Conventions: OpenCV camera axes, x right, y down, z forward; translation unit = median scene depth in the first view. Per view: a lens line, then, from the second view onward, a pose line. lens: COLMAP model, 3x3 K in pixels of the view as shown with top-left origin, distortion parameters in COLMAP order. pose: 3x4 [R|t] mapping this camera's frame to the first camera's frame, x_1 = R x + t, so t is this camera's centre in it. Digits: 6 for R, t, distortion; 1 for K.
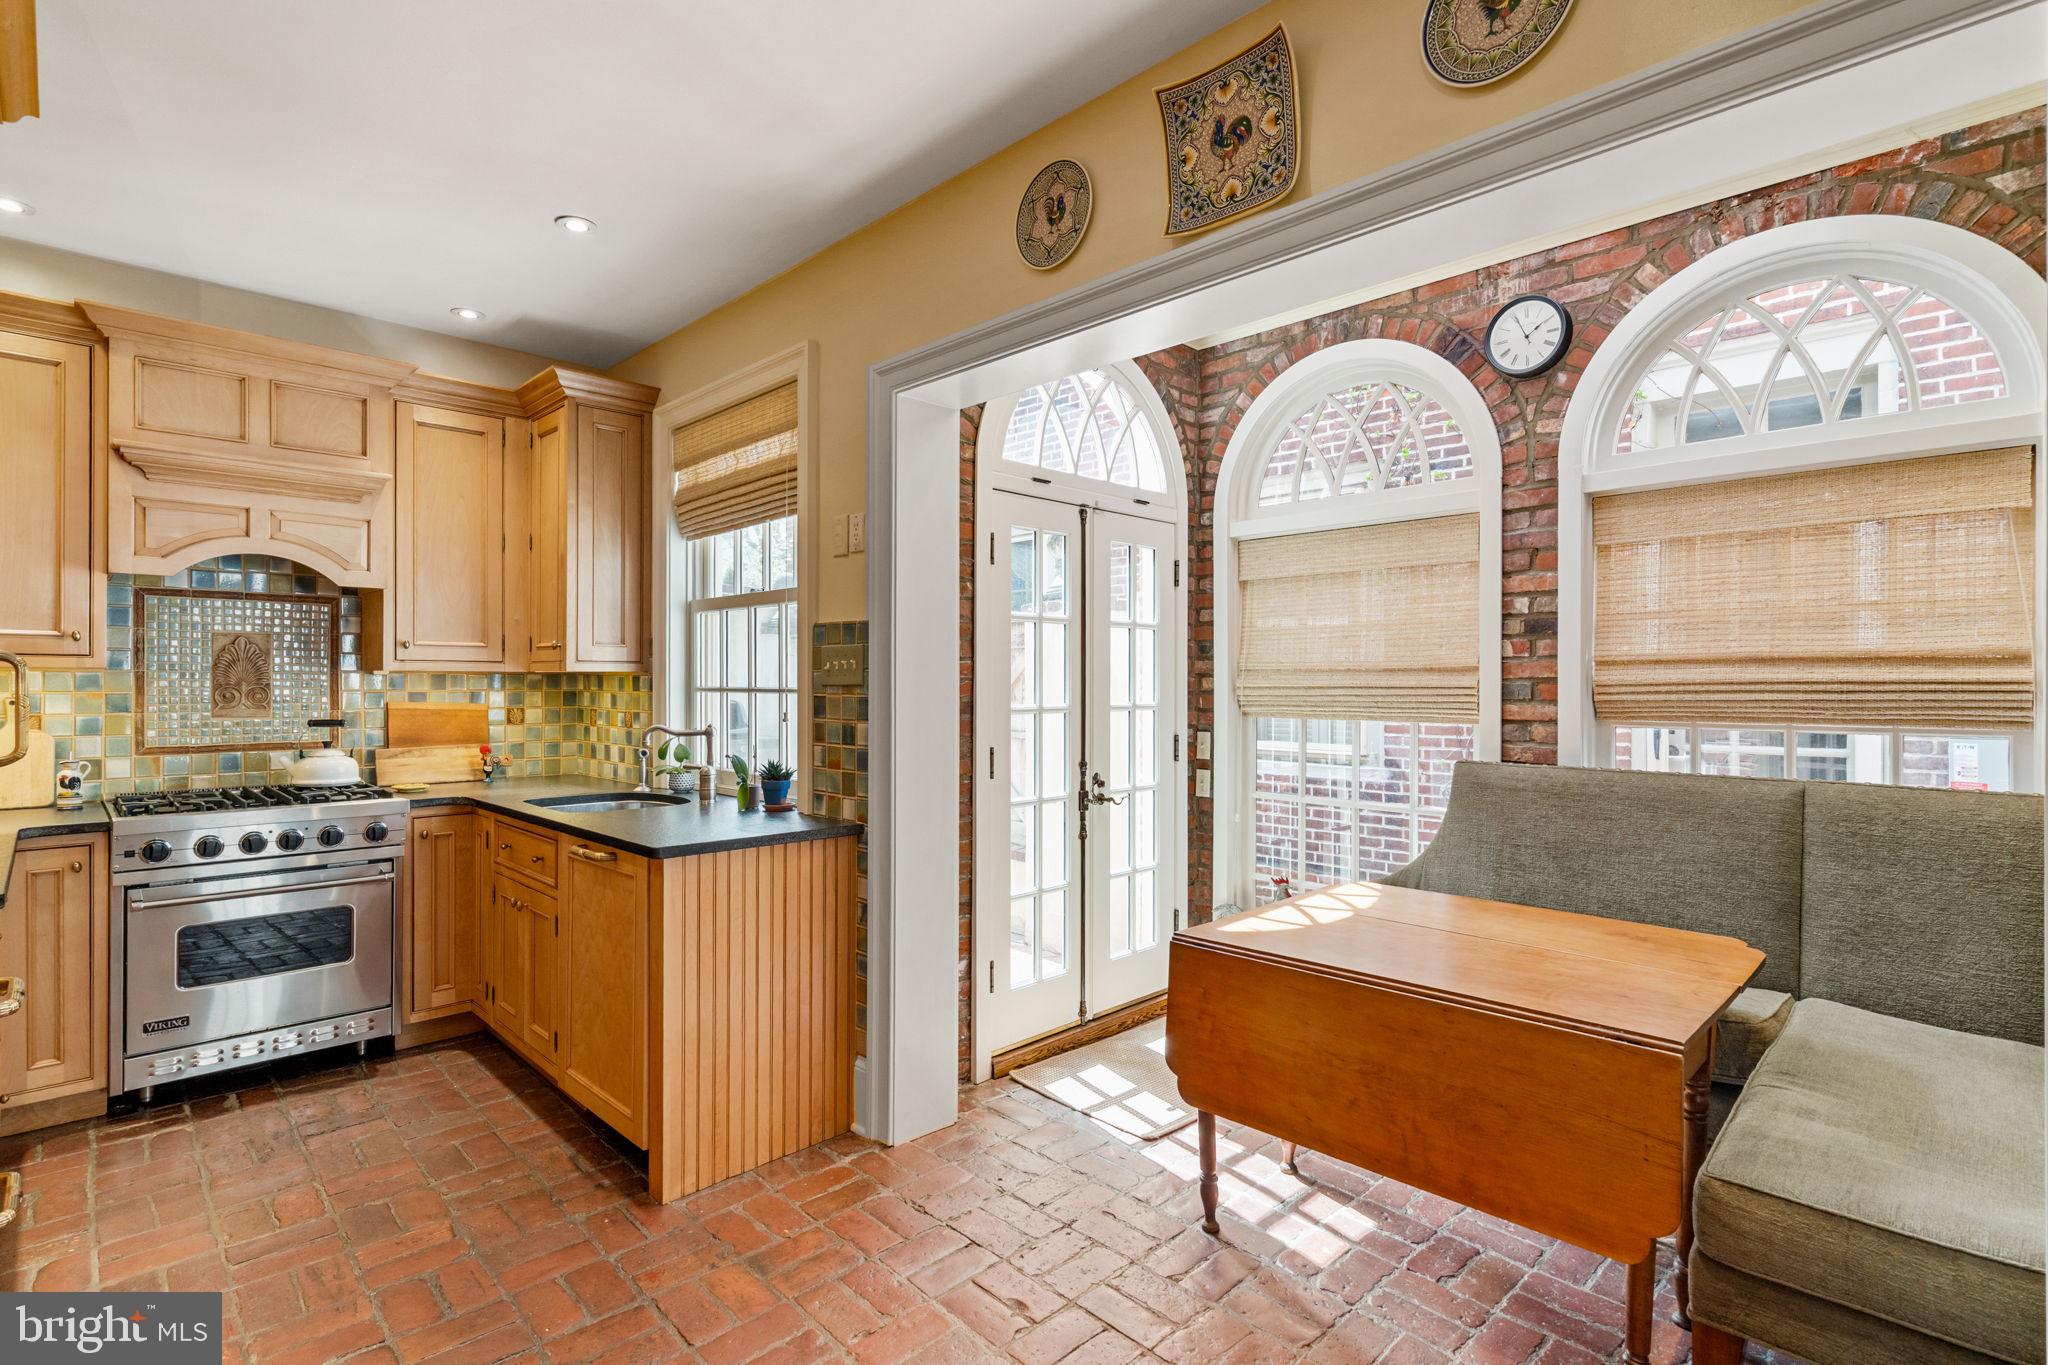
lens RADIAL K [[974.7, 0, 1024.2], [0, 974.7, 681.7], [0, 0, 1]] dist [-0.005403, 0.001449]
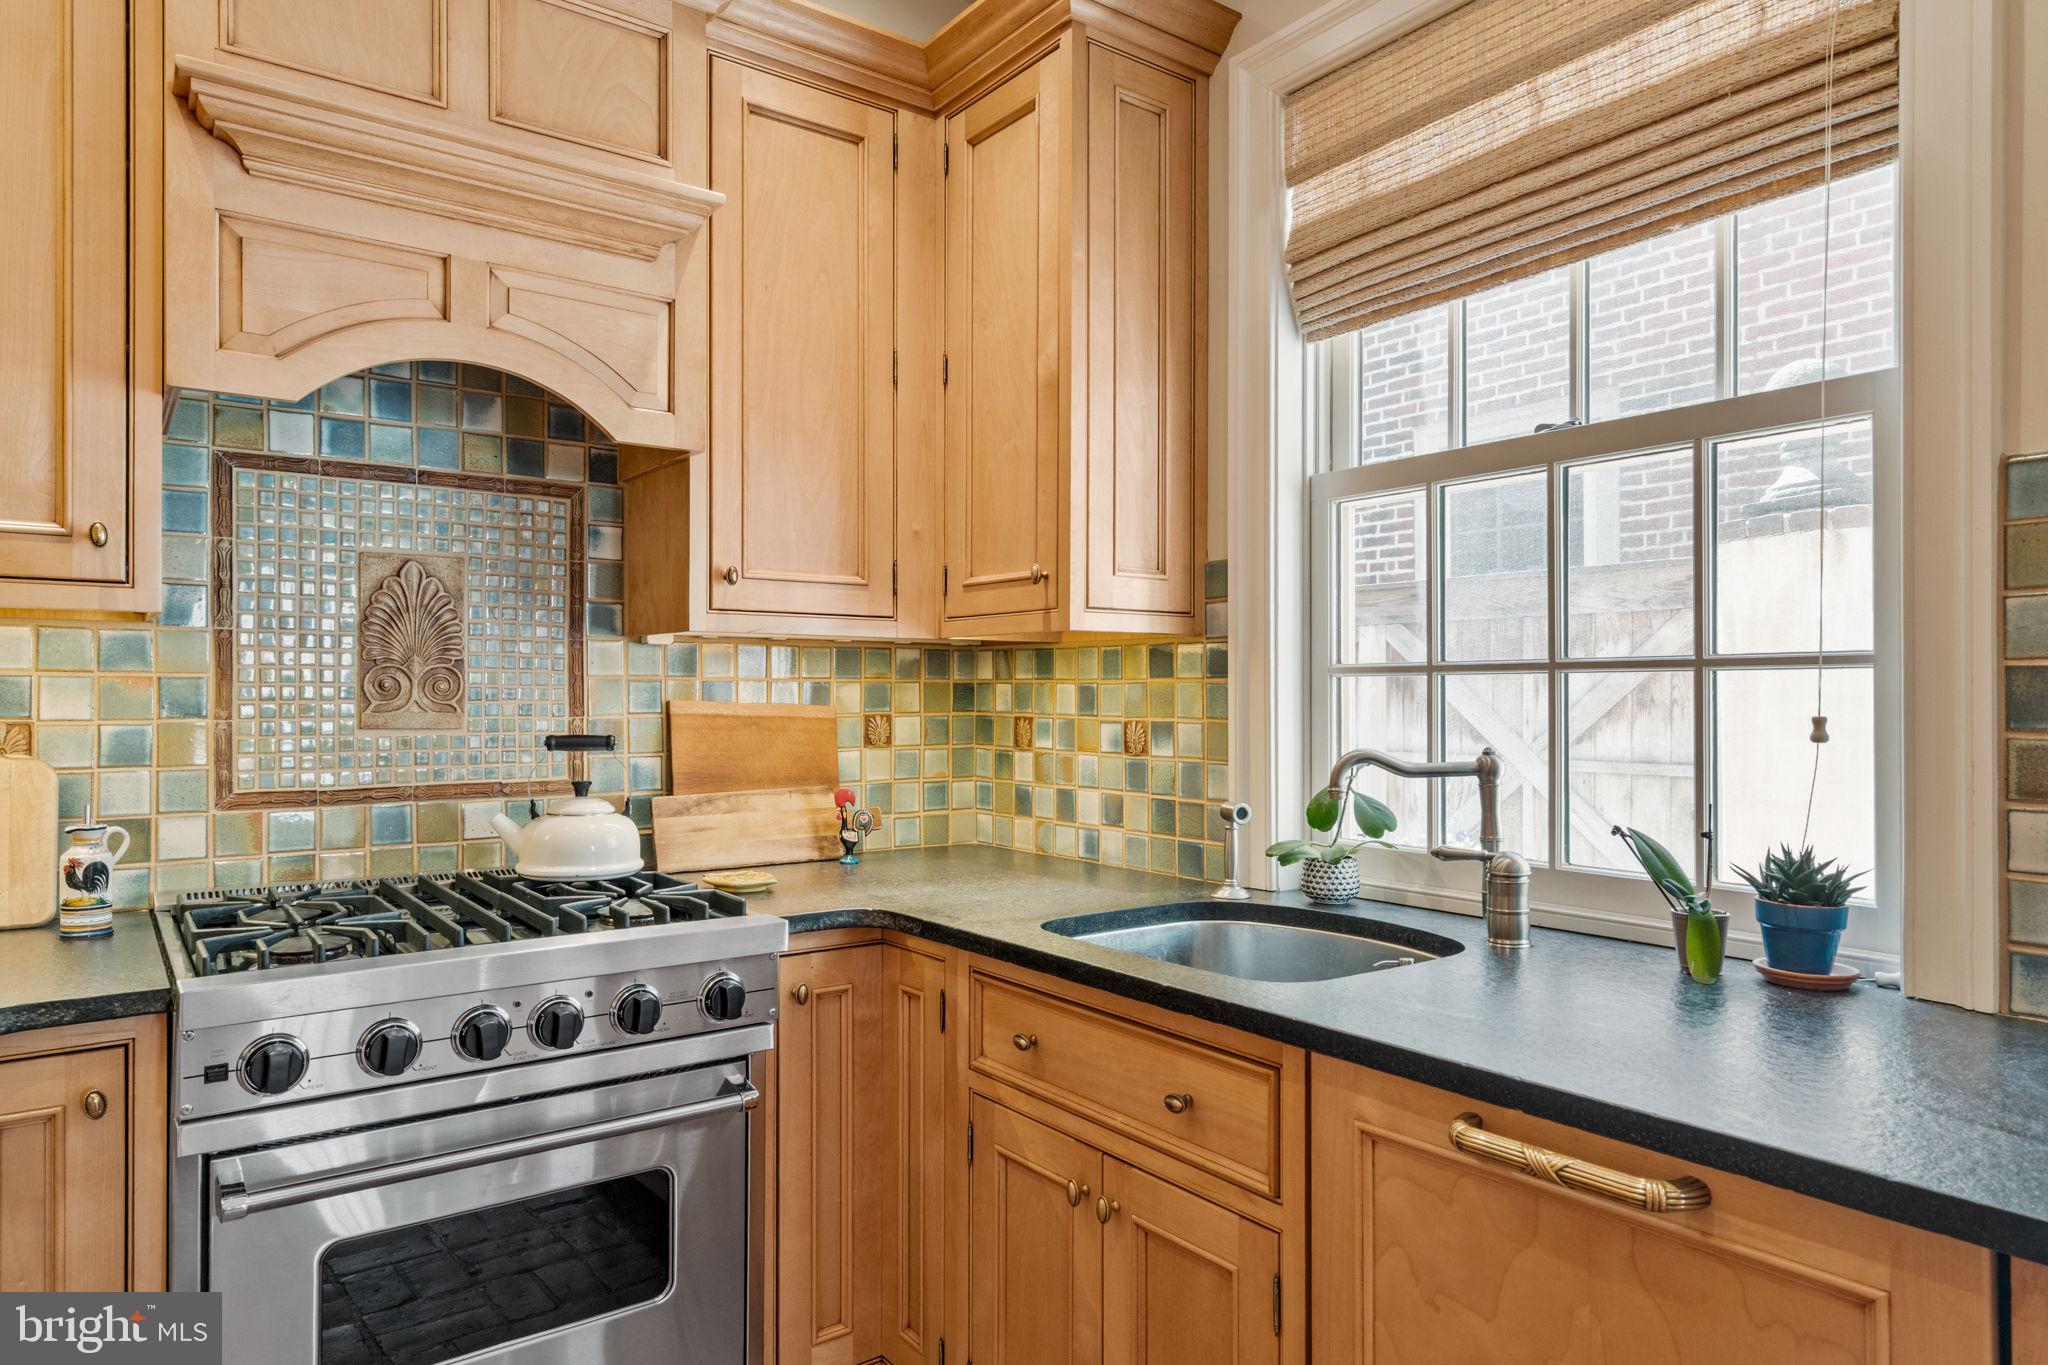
lens RADIAL K [[1239.1, 0, 1024.2], [0, 1239.1, 692.3], [0, 0, 1]] dist [0.005159, -0.001650]
pose [[0.989802, -0.001838, -0.142439, -0.426953], [0.001574, 0.999997, -0.001970, 0.020093], [0.142442, 0.001725, 0.989802, 0.445890]]
